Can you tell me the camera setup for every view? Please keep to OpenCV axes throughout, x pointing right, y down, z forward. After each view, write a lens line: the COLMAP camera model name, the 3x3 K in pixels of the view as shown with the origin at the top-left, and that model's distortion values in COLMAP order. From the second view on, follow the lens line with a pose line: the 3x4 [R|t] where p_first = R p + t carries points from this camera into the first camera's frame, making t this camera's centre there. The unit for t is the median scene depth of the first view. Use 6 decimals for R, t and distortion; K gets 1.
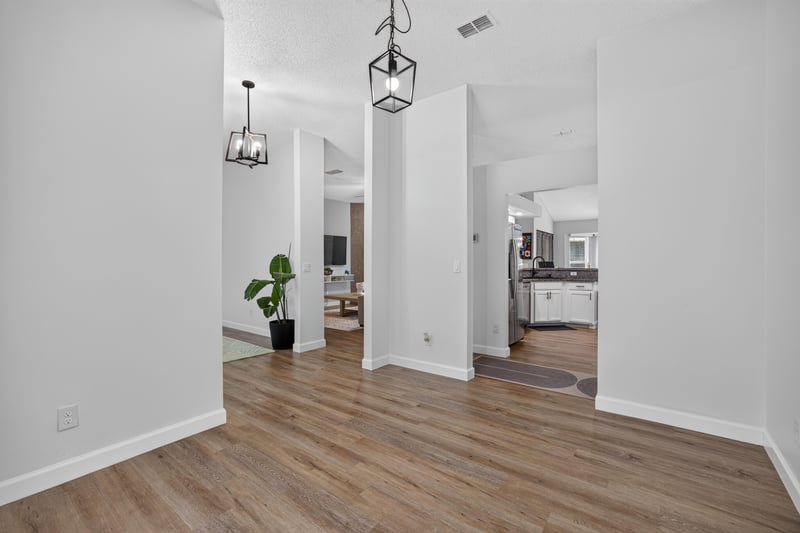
lens RADIAL K [[346.5, 0, 400.1], [0, 346.5, 263.8], [0, 0, 1]] dist [-0.007923, 0.000519]
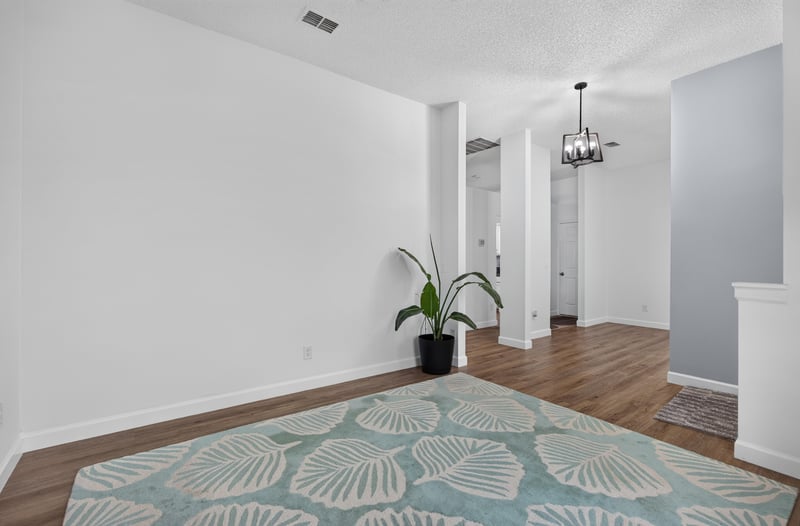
lens RADIAL K [[344.8, 0, 400.0], [0, 344.8, 263.0], [0, 0, 1]] dist [-0.002134, -0.000147]
pose [[0.276052, 0.007562, 0.961113, -2.423846], [-0.000252, 0.999970, -0.007795, 0.014829], [-0.961143, 0.001910, 0.276045, 1.905204]]
